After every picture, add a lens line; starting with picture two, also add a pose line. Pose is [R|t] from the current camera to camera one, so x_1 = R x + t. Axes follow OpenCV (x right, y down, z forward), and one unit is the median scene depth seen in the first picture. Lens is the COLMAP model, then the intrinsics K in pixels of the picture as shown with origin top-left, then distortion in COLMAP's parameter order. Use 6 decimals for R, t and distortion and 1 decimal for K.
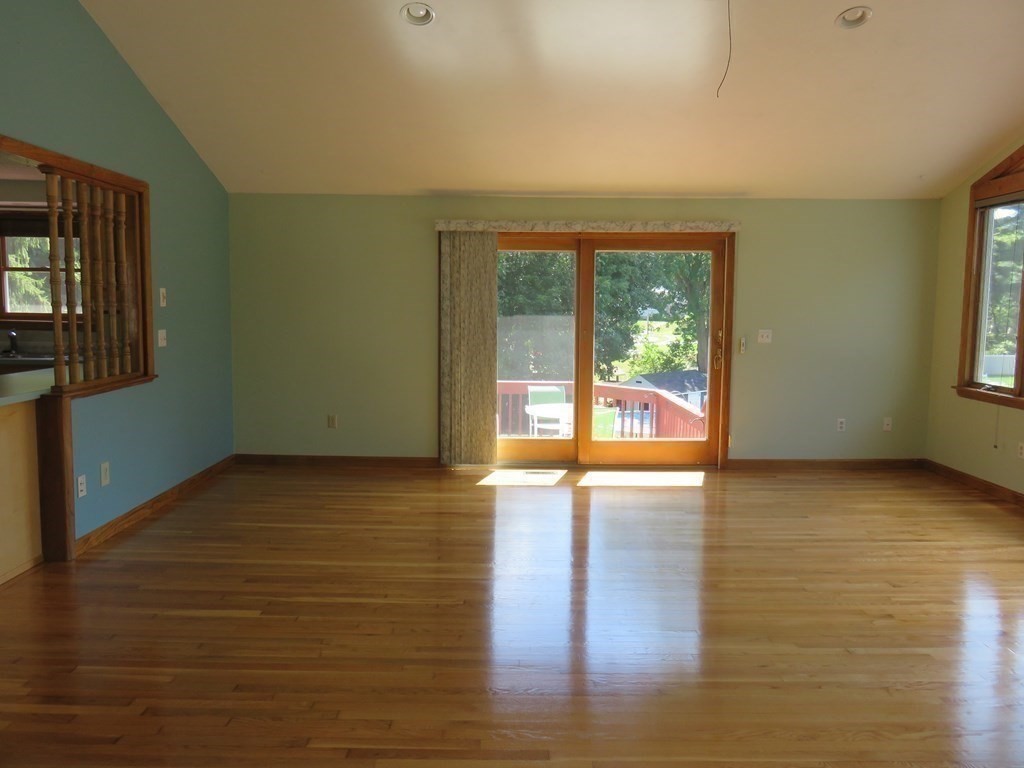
lens RADIAL K [[758.5, 0, 504.4], [0, 758.5, 377.5], [0, 0, 1]] dist [-0.004791, -0.006756]
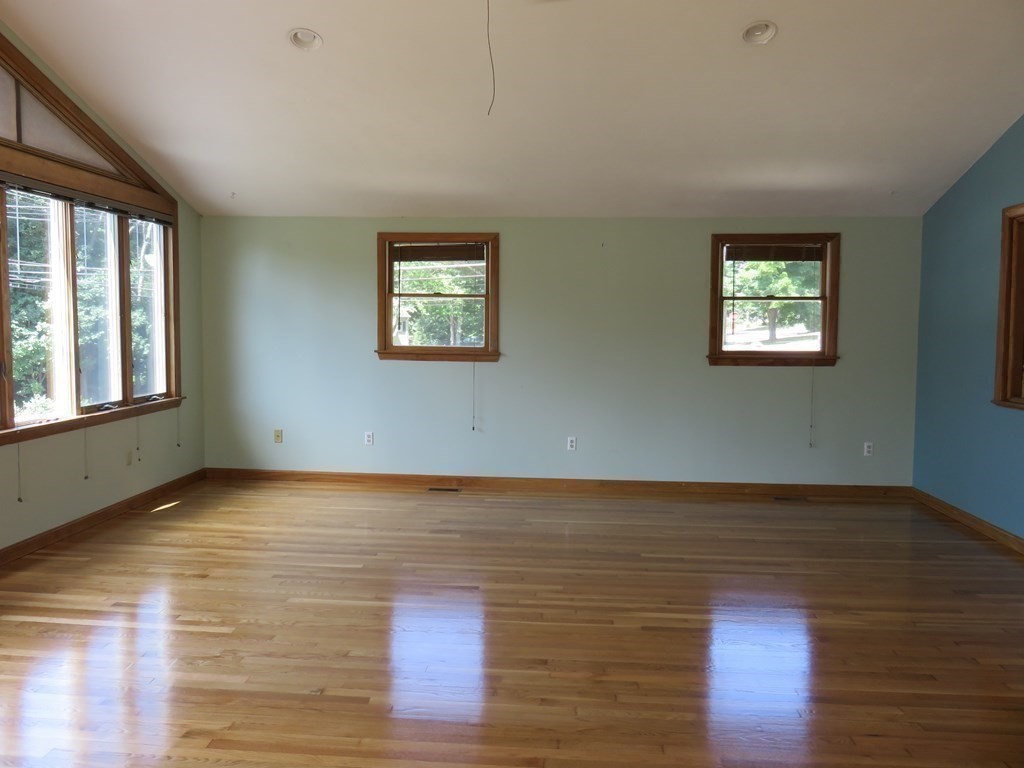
lens RADIAL K [[758.5, 0, 504.4], [0, 758.5, 377.5], [0, 0, 1]] dist [-0.004791, -0.006756]
pose [[-0.996043, -0.017643, 0.087108, 0.113278], [-0.005115, 0.989853, 0.142000, -0.110441], [-0.088730, 0.140993, -0.986026, 1.320534]]
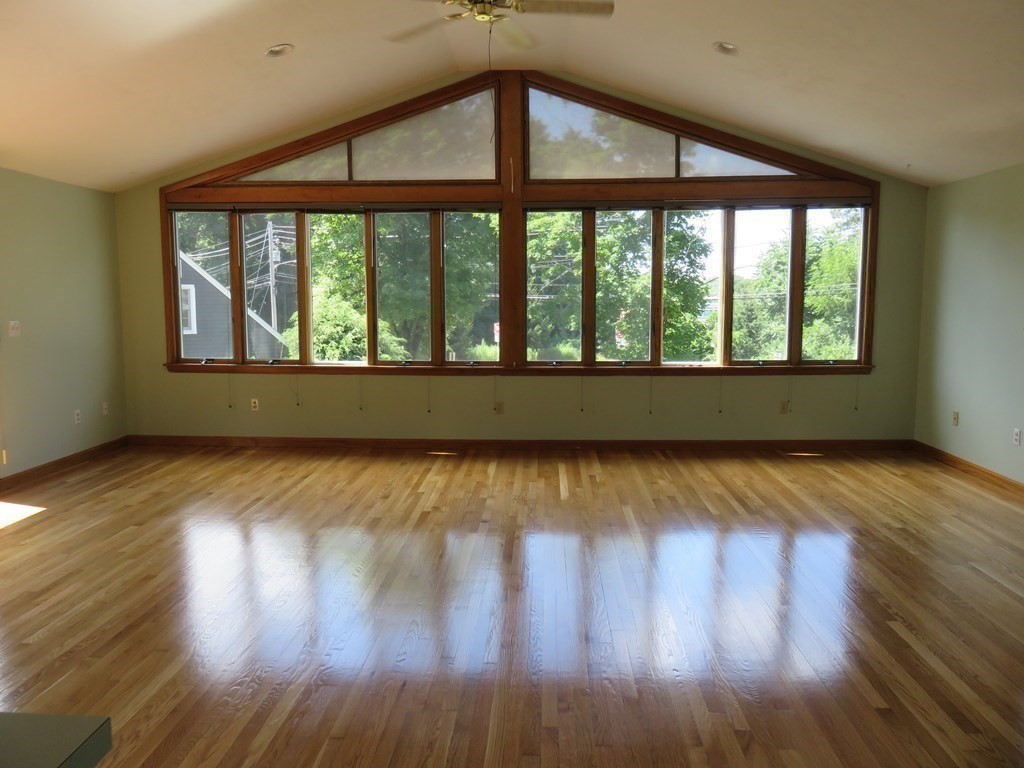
lens RADIAL K [[758.5, 0, 504.4], [0, 758.5, 377.5], [0, 0, 1]] dist [-0.004791, -0.006756]
pose [[0.061436, -0.117636, 0.991155, -0.733437], [0.083101, 0.990185, 0.112370, -0.077731], [-0.994646, 0.075463, 0.070608, 0.601903]]
